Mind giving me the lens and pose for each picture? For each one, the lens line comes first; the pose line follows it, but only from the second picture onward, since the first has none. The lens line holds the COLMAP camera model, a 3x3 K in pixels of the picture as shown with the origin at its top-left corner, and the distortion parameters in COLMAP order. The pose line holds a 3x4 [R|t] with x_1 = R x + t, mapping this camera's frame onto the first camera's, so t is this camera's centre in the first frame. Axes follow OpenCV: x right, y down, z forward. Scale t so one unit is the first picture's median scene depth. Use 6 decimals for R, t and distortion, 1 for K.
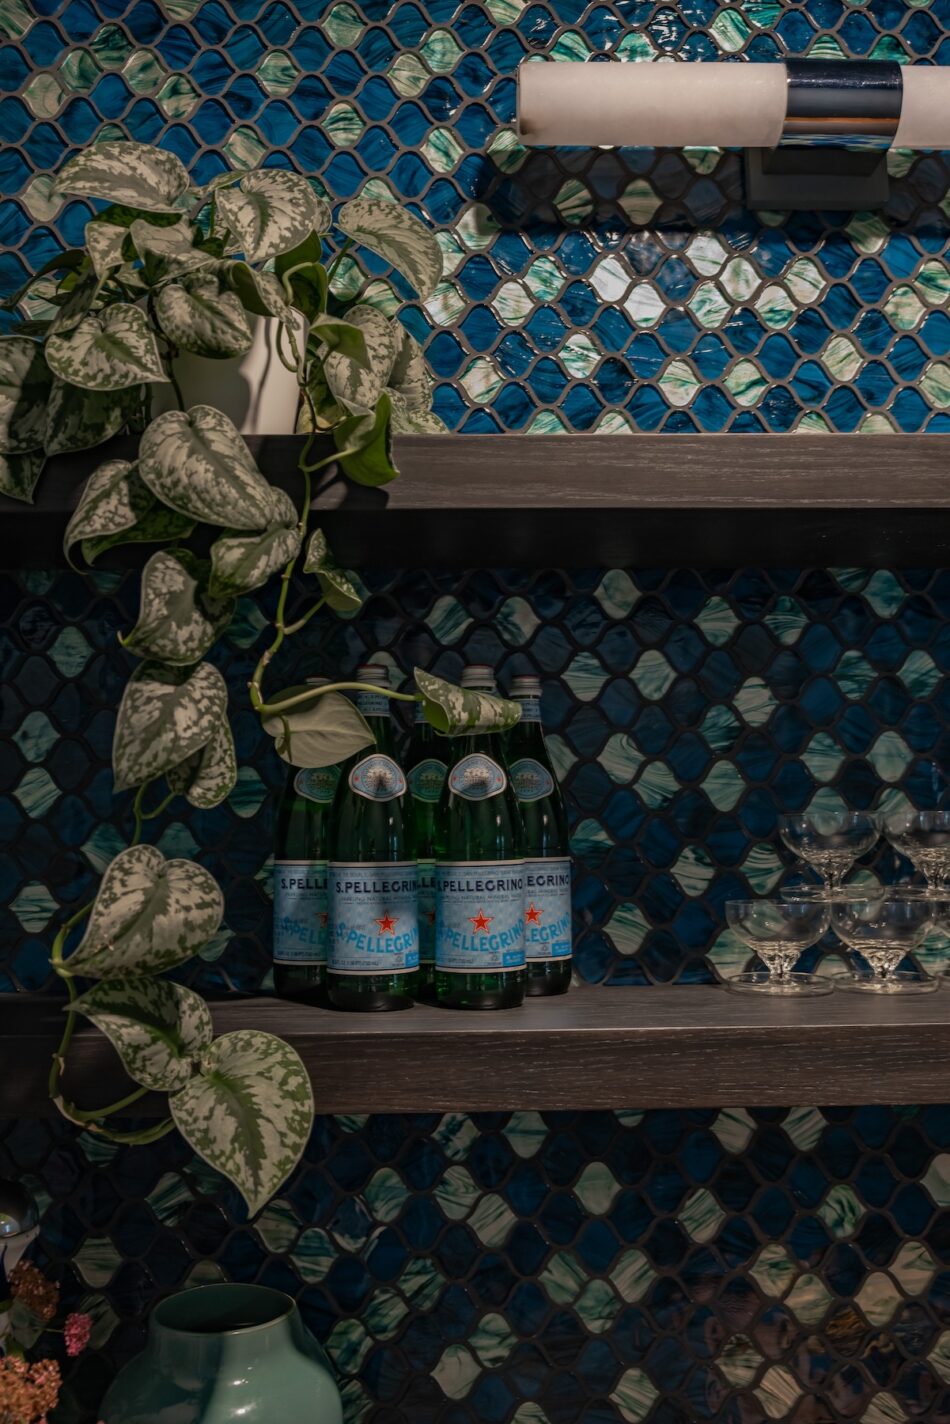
lens RADIAL K [[1307.2, 0, 468.7], [0, 1307.2, 714.1], [0, 0, 1]] dist [-0.007626, 0.000000]
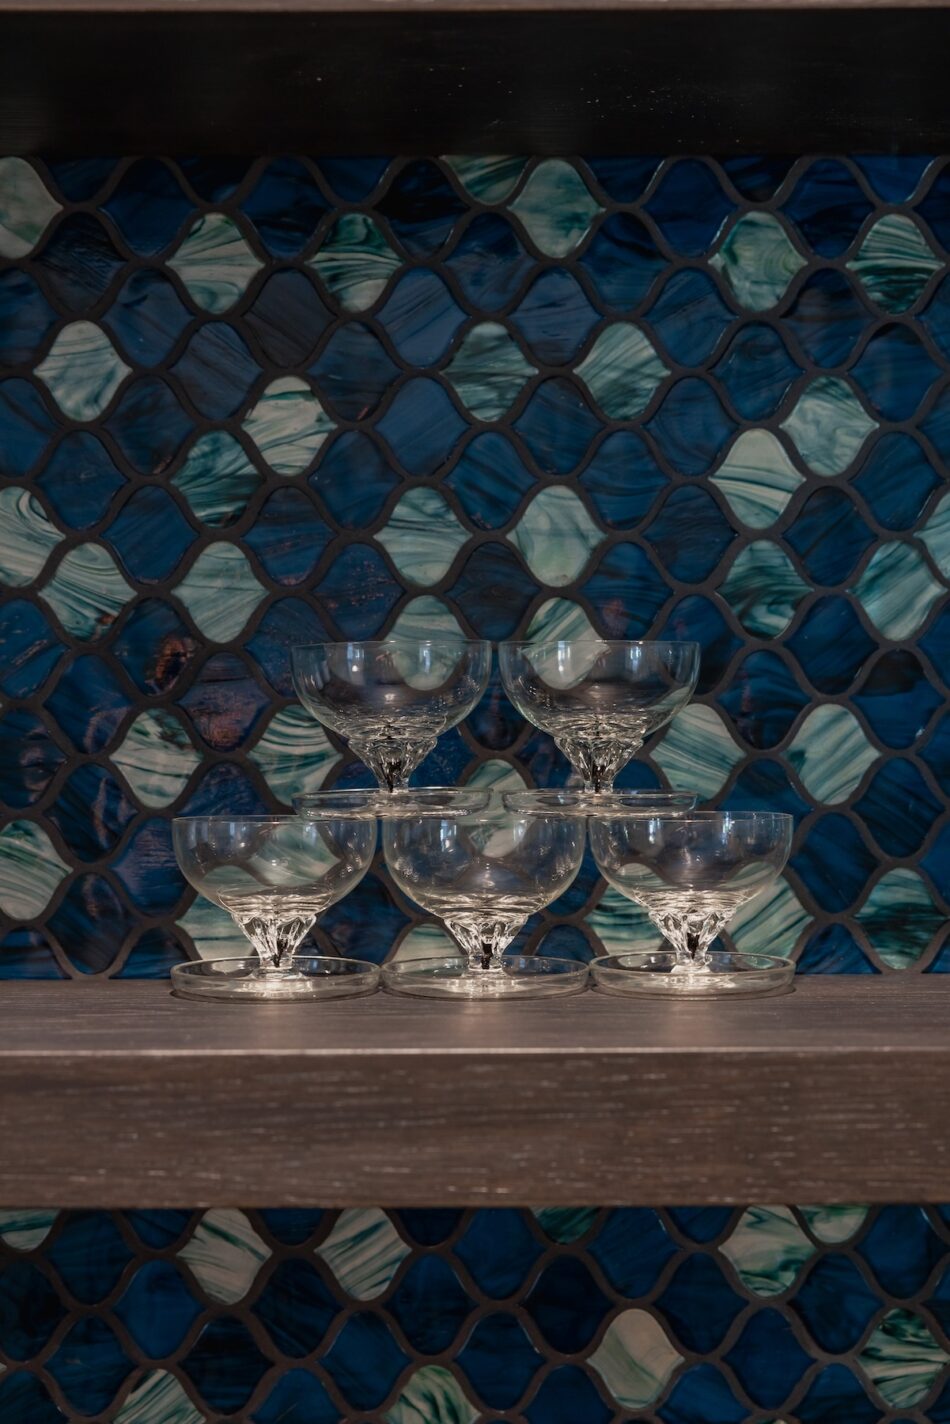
lens RADIAL K [[2549.2, 0, 503.5], [0, 2549.2, 688.3], [0, 0, 1]] dist [0.031155, 0.000000]
pose [[0.999612, 0.004937, -0.027425, 0.331957], [-0.002710, 0.996741, 0.080627, 0.011976], [0.027733, -0.080522, 0.996367, 0.015409]]
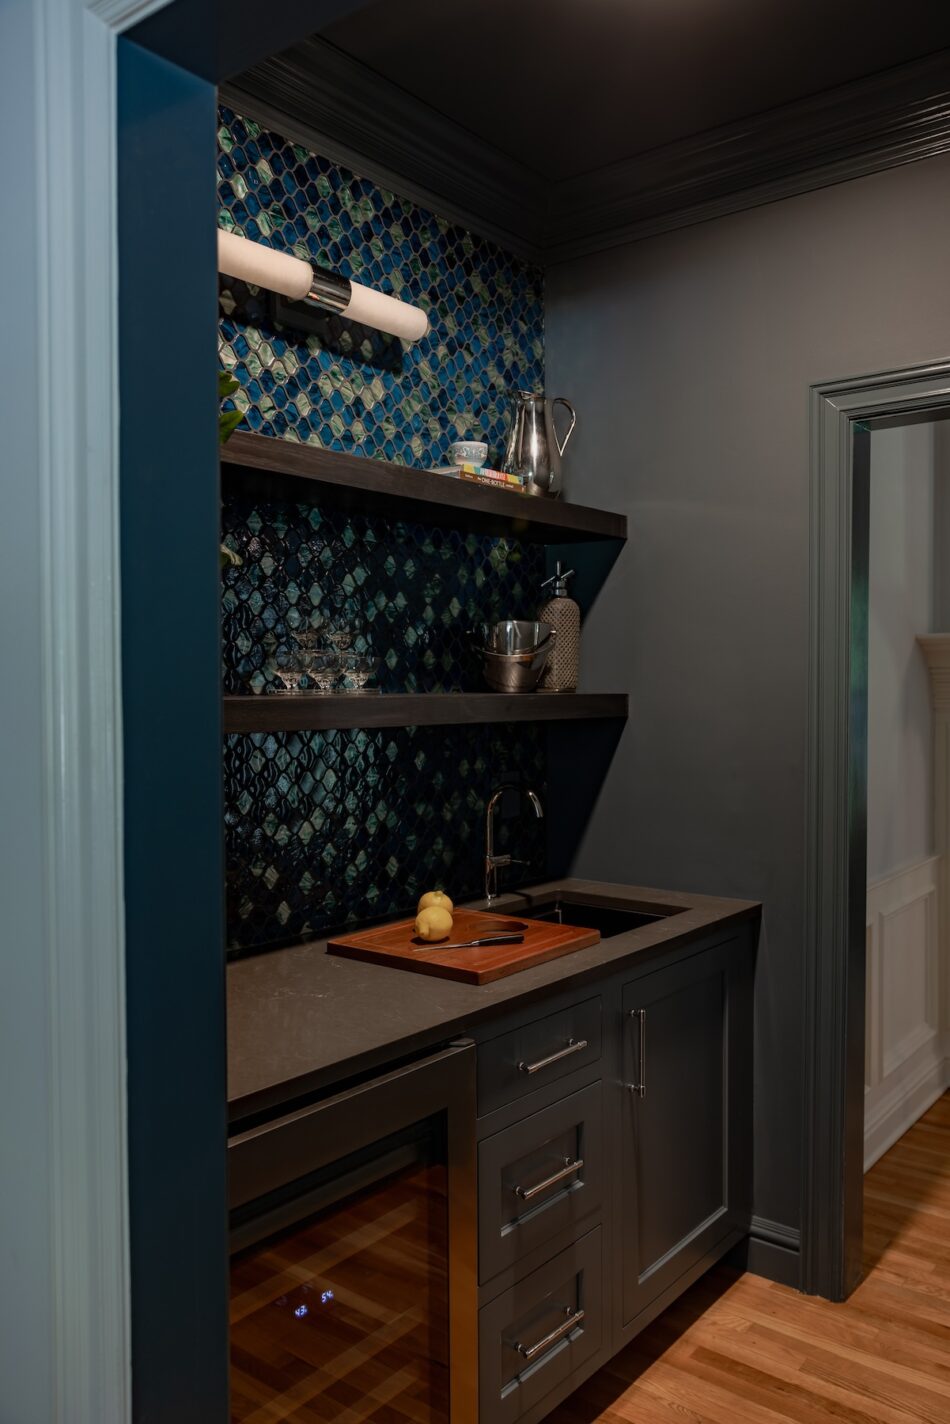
lens RADIAL K [[1110.9, 0, 484.0], [0, 1110.9, 711.9], [0, 0, 1]] dist [0.004733, 0.000484]
pose [[0.647696, -0.011170, 0.761817, -0.931390], [-0.072896, 0.994397, 0.076556, 0.065901], [-0.758404, -0.105118, 0.643253, -0.446004]]
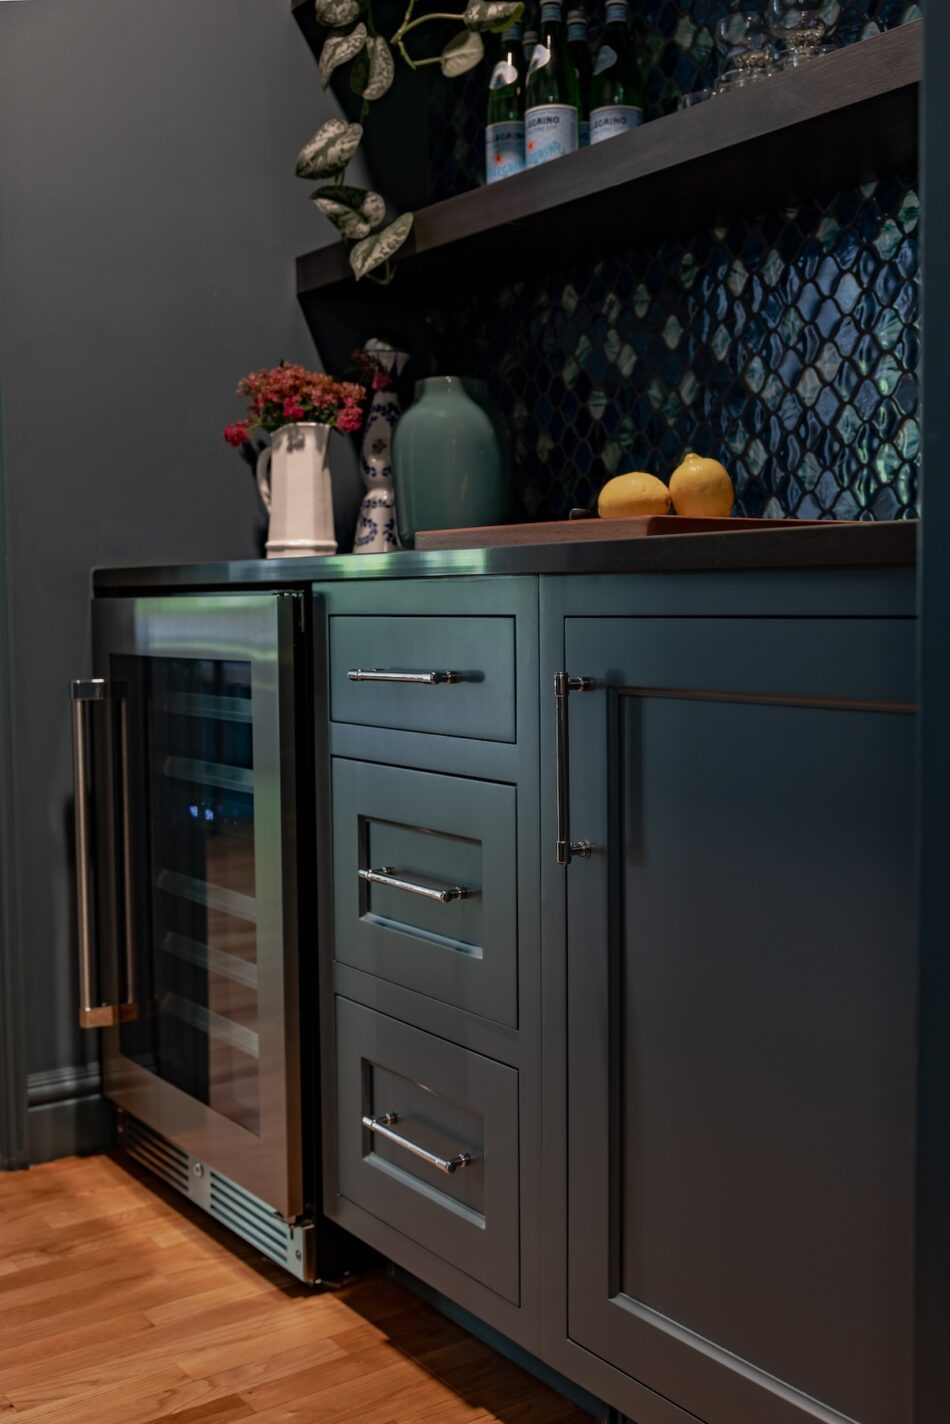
lens RADIAL K [[1579.6, 0, 498.4], [0, 1579.6, 723.0], [0, 0, 1]] dist [-0.006159, 0.000000]
pose [[0.547460, 0.070254, -0.833877, 1.502170], [0.076588, 0.988081, 0.133528, 0.534560], [0.833319, -0.136966, 0.535555, -0.205980]]
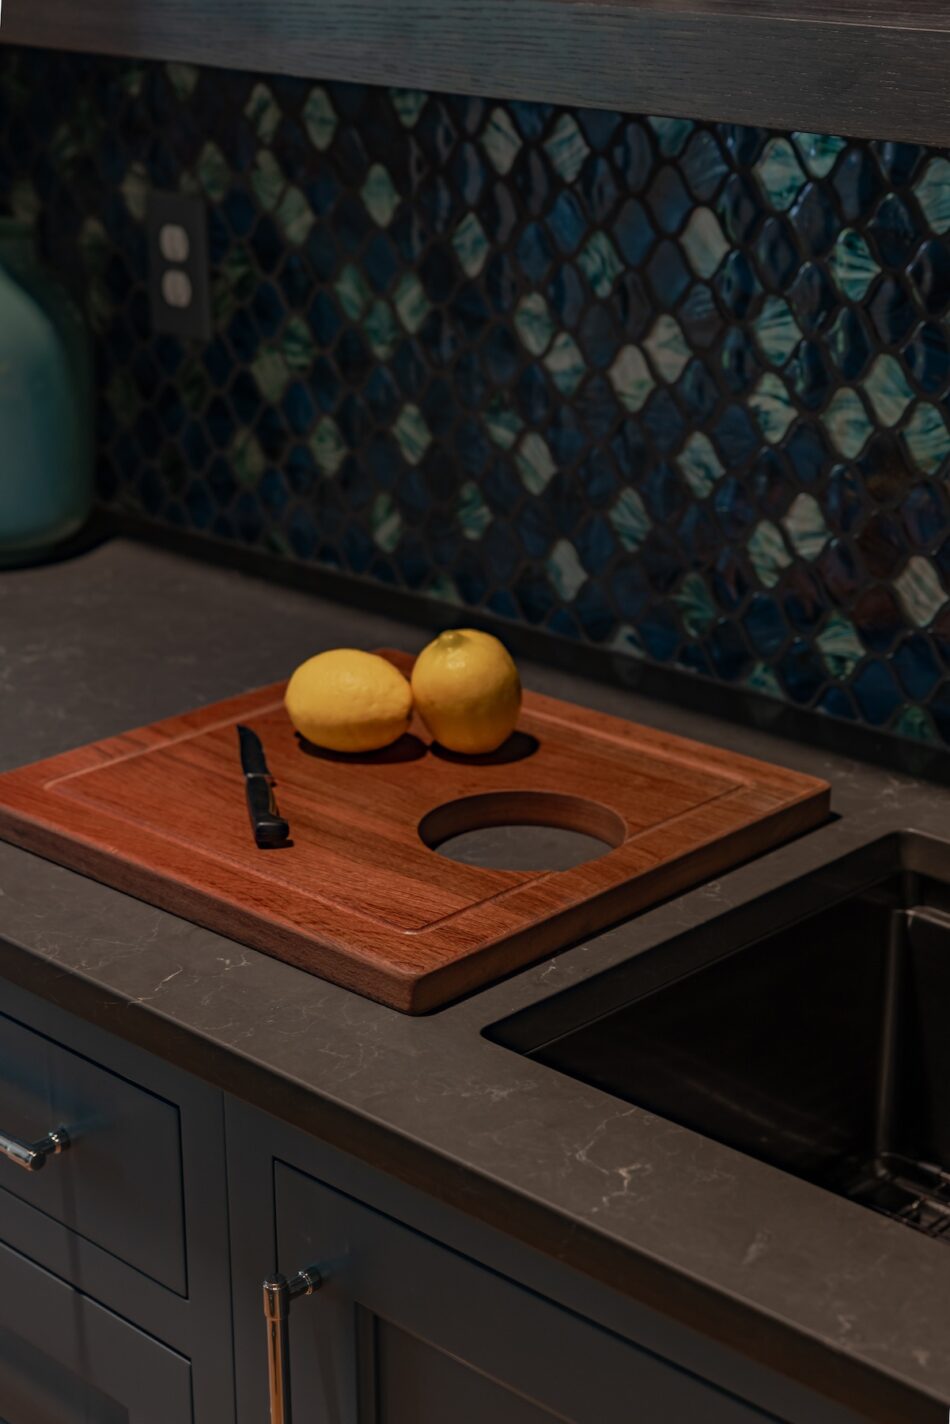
lens RADIAL K [[2549.2, 0, 486.9], [0, 2549.2, 702.8], [0, 0, 1]] dist [0.031155, 0.000000]
pose [[0.698043, 0.250823, -0.670689, 1.295474], [0.058207, 0.913668, 0.402272, 0.002948], [0.713686, -0.319842, 0.623180, -0.081008]]
